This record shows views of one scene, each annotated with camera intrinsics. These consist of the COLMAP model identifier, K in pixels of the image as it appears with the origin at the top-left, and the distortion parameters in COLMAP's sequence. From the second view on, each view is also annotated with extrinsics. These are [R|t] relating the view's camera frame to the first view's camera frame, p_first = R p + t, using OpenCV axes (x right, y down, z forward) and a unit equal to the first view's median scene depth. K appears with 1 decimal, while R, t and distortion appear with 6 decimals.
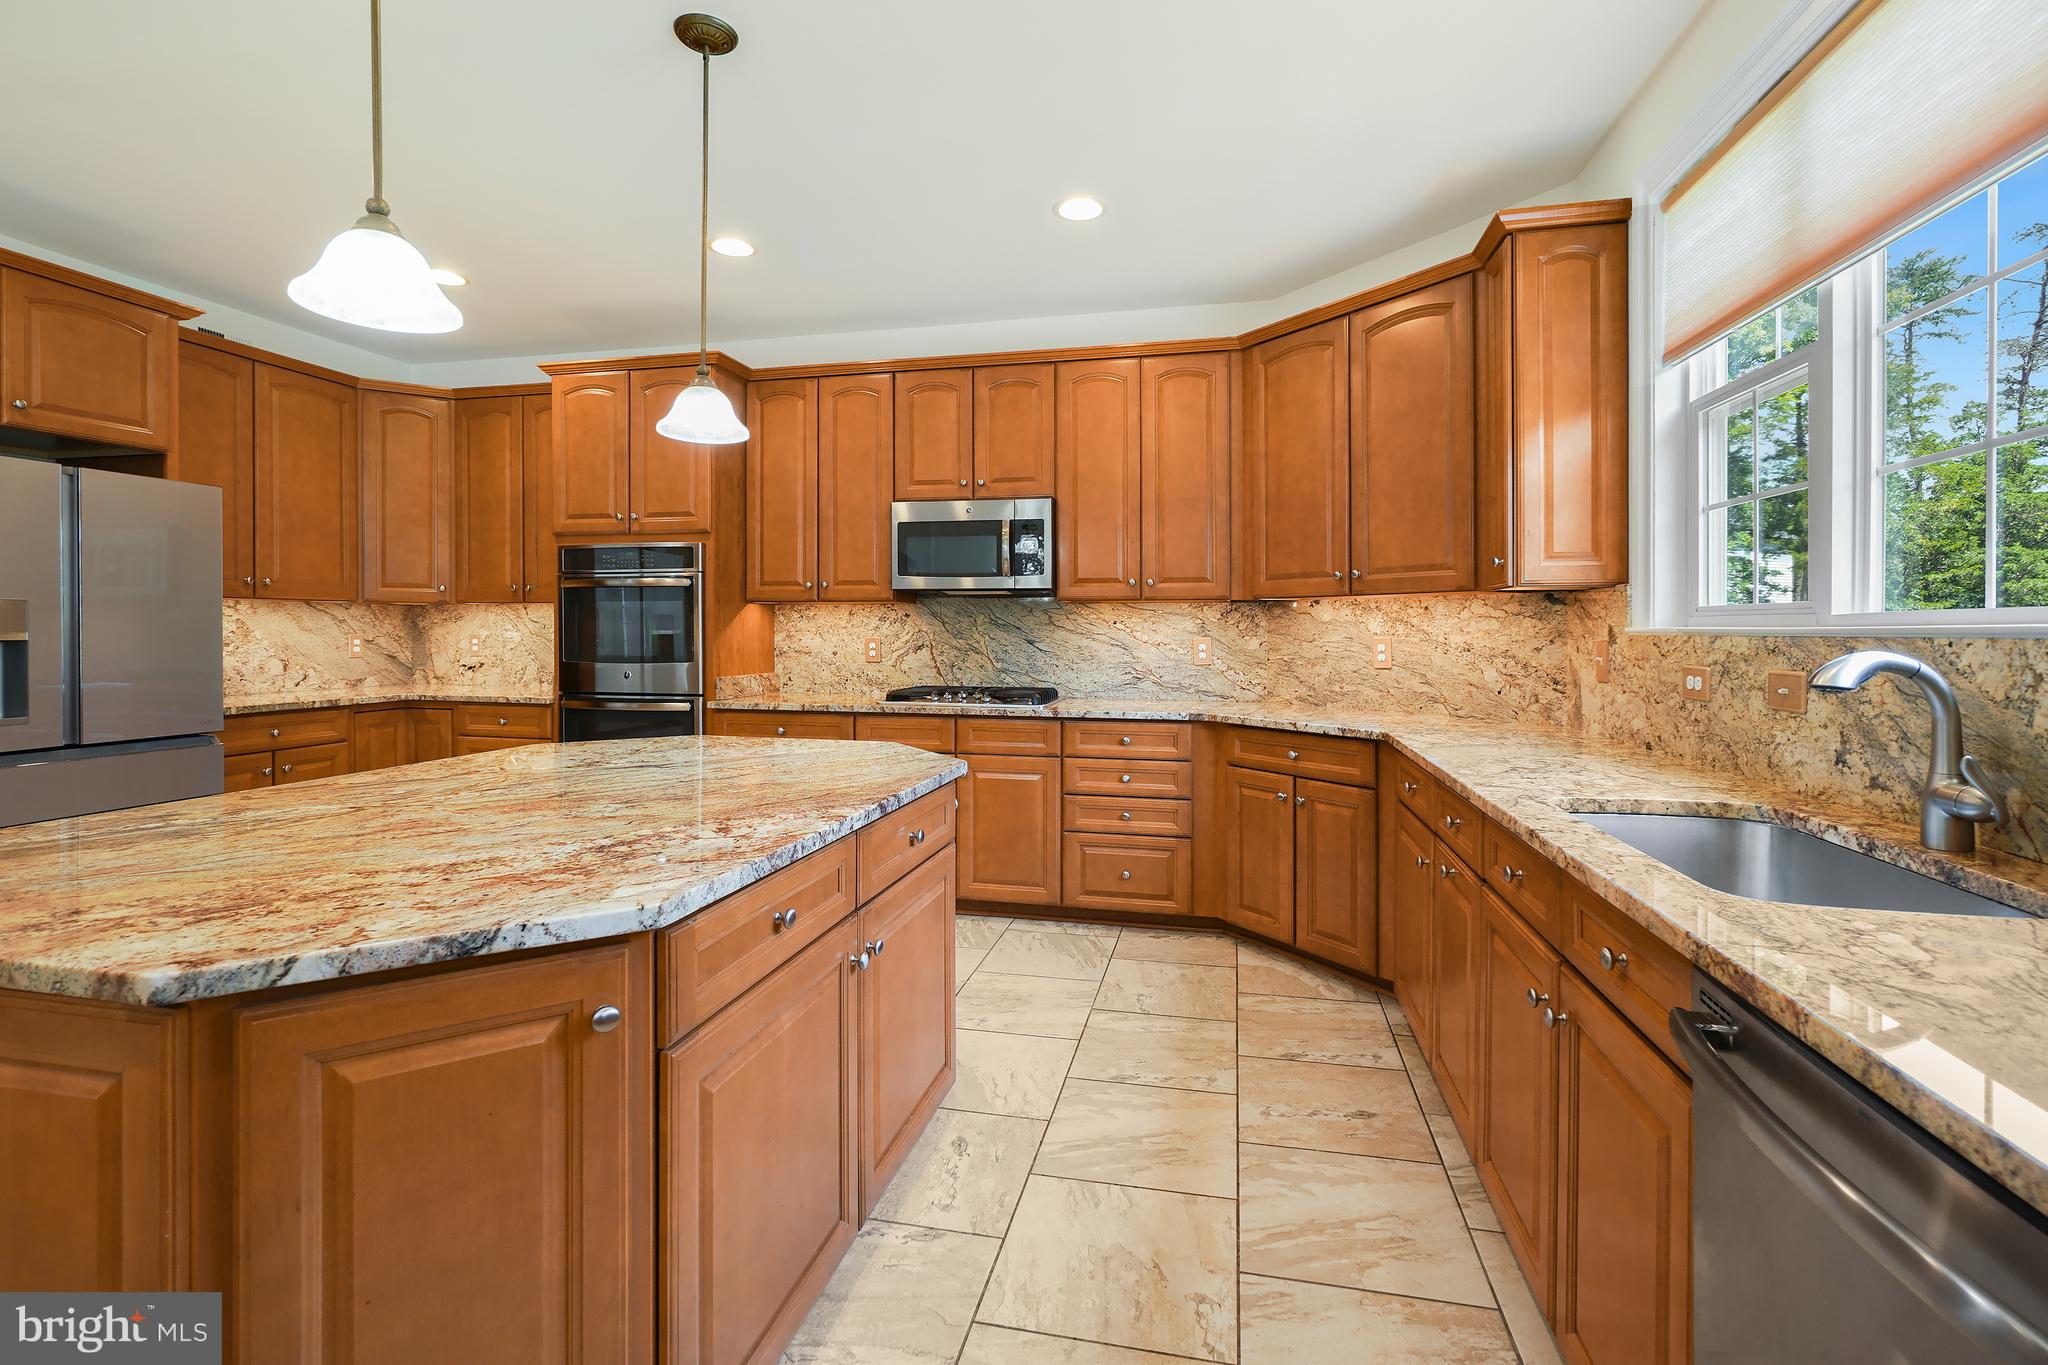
lens RADIAL K [[908.0, 0, 1029.8], [0, 908.0, 642.7], [0, 0, 1]] dist [-0.006751, 0.003500]
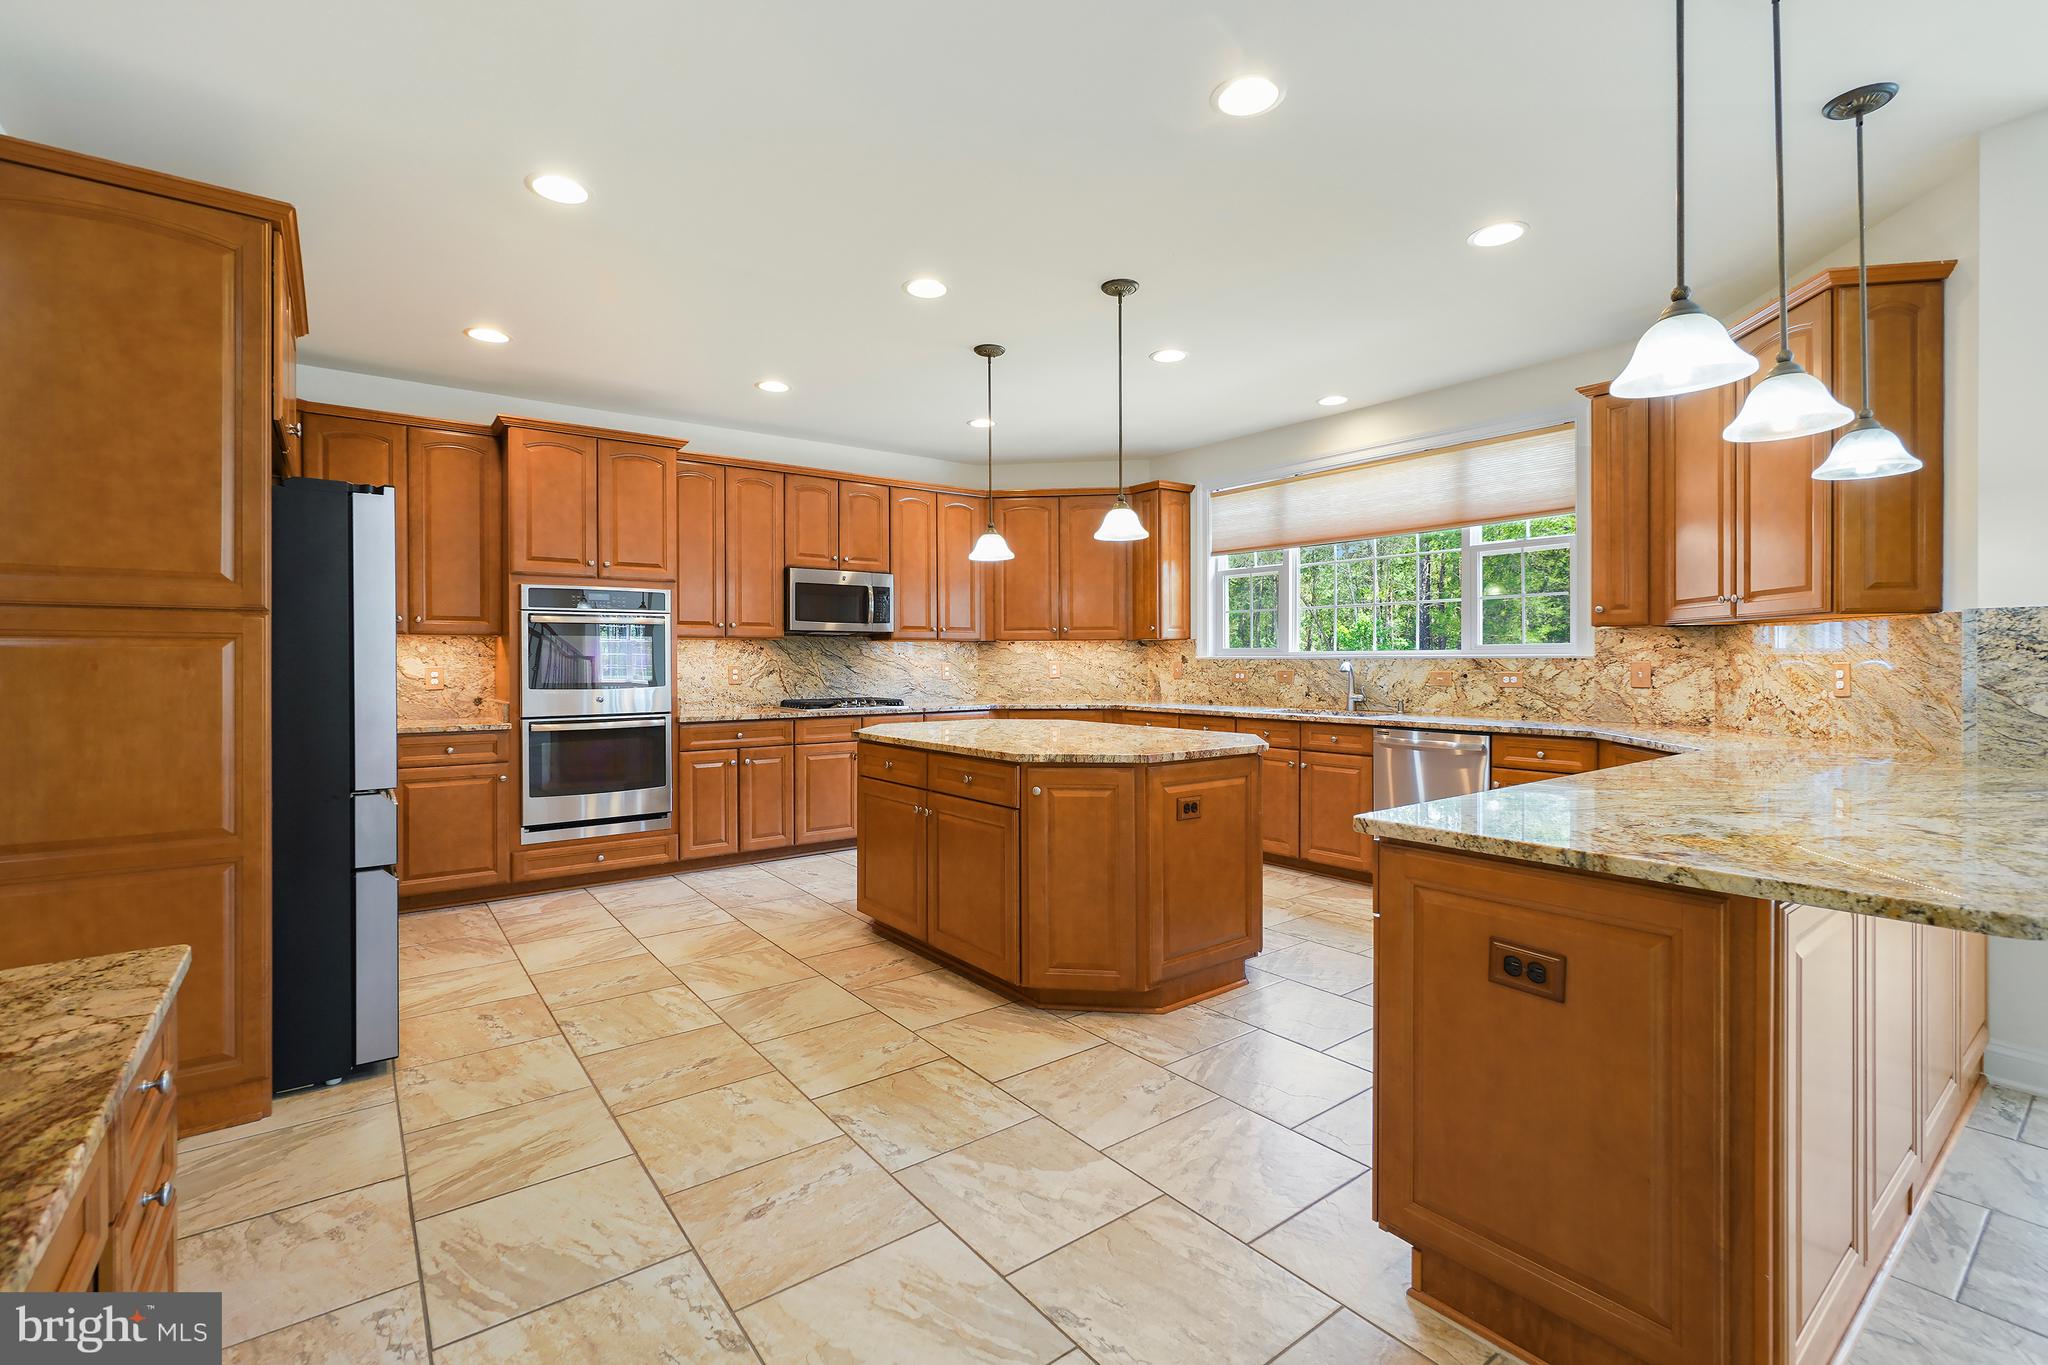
lens RADIAL K [[908.0, 0, 1022.6], [0, 908.0, 667.4], [0, 0, 1]] dist [-0.006751, 0.003500]
pose [[0.650766, -0.012886, 0.759169, -1.016403], [0.015073, 0.999878, 0.004051, -0.002349], [-0.759129, 0.008807, 0.650881, -0.179176]]
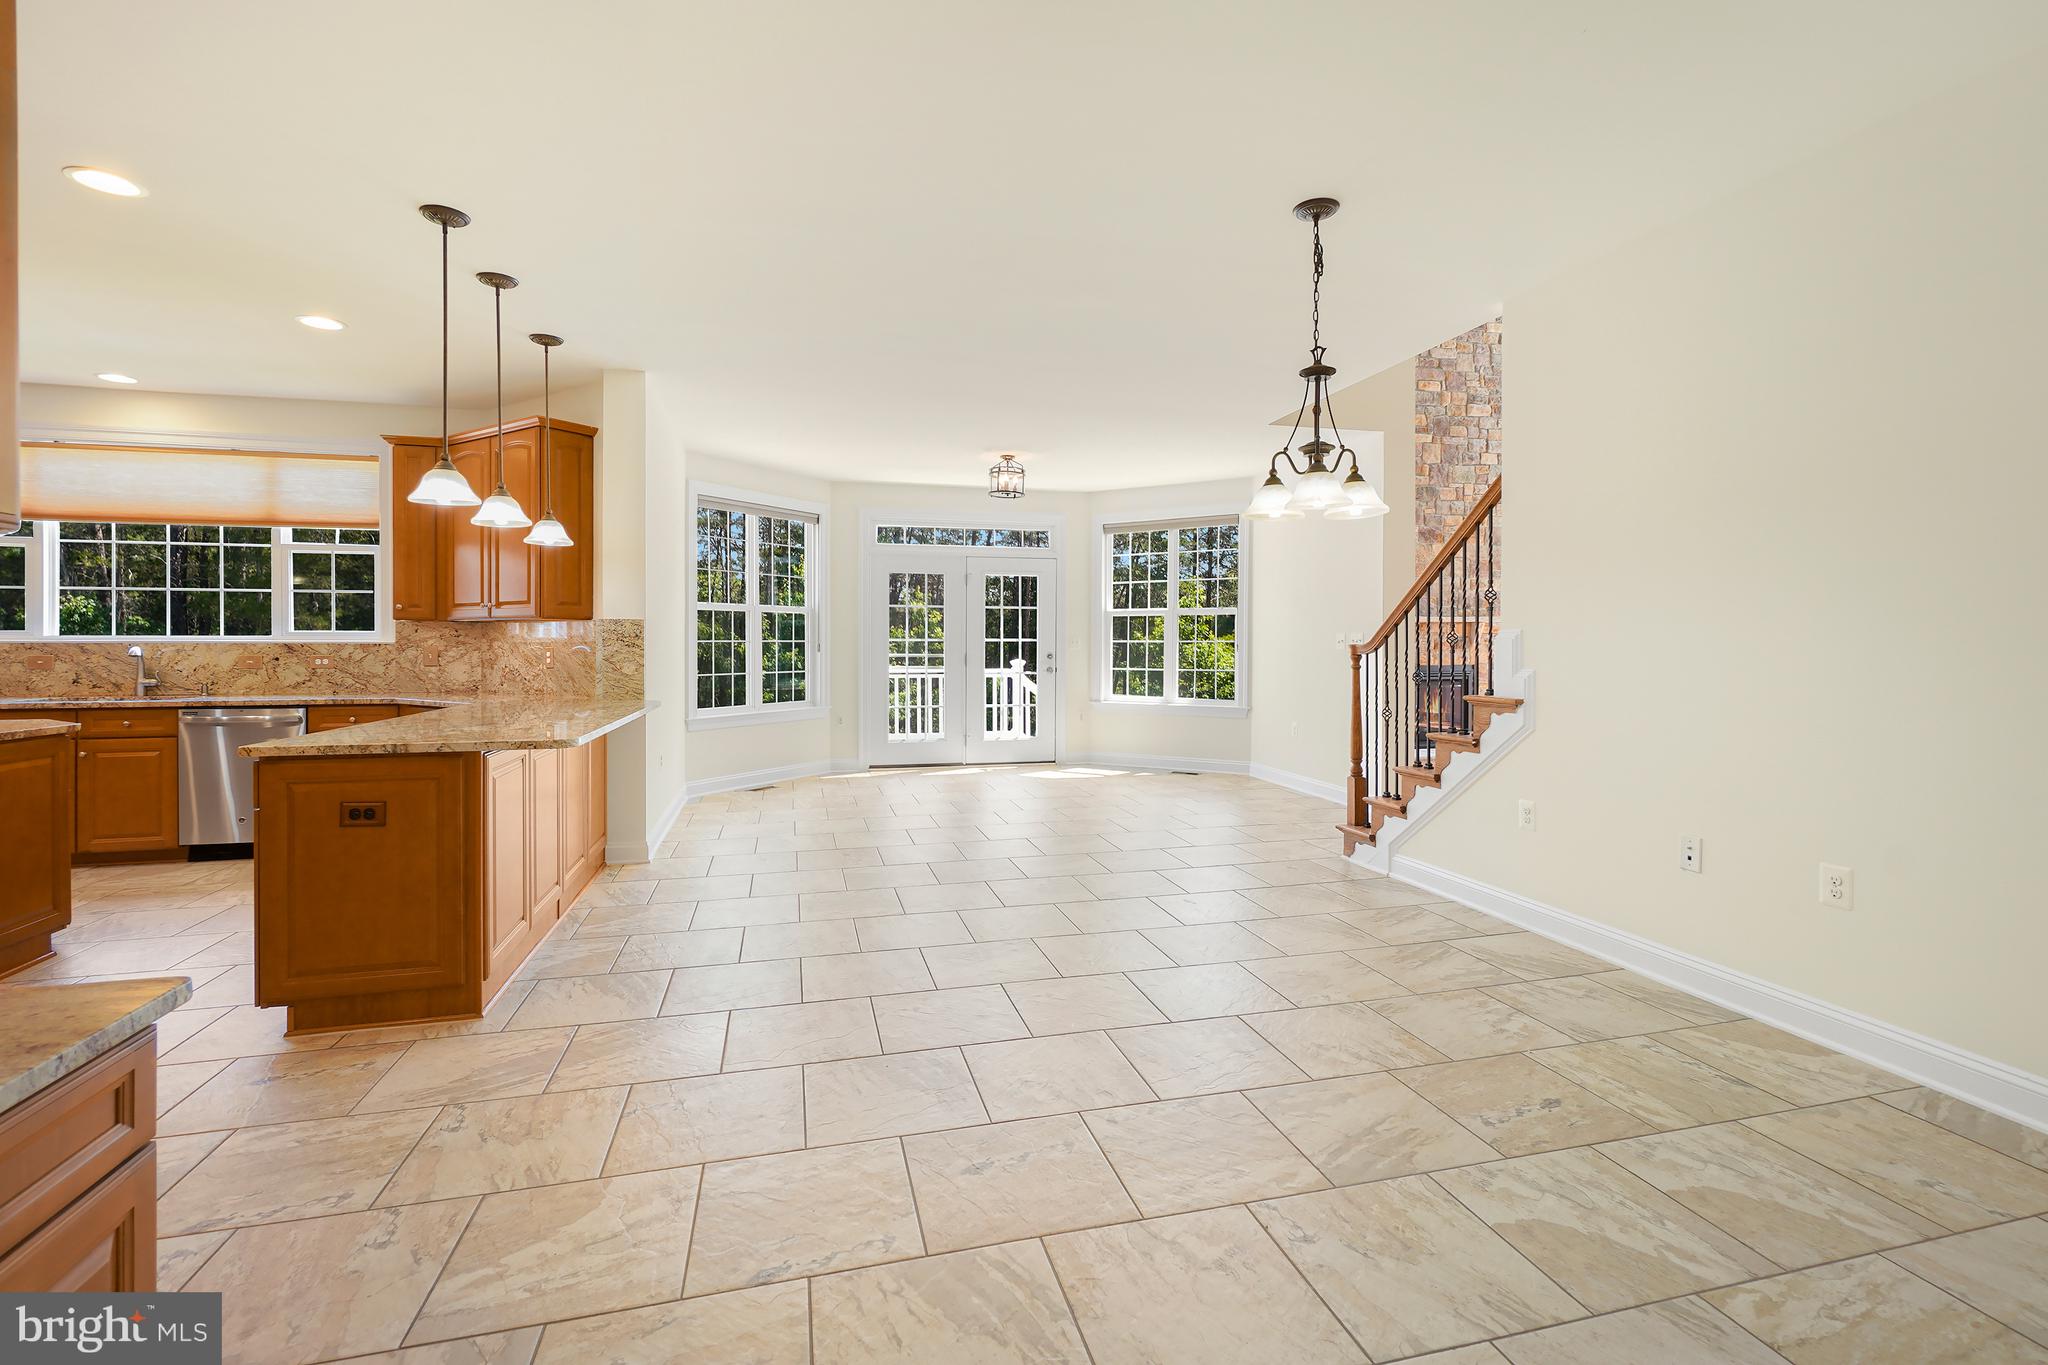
lens RADIAL K [[908.0, 0, 1029.5], [0, 908.0, 649.2], [0, 0, 1]] dist [-0.006751, 0.003500]
pose [[-0.451791, -0.011347, 0.892052, -1.455711], [0.006376, 0.999852, 0.015948, -0.006560], [-0.892101, 0.012893, -0.451652, -0.237356]]
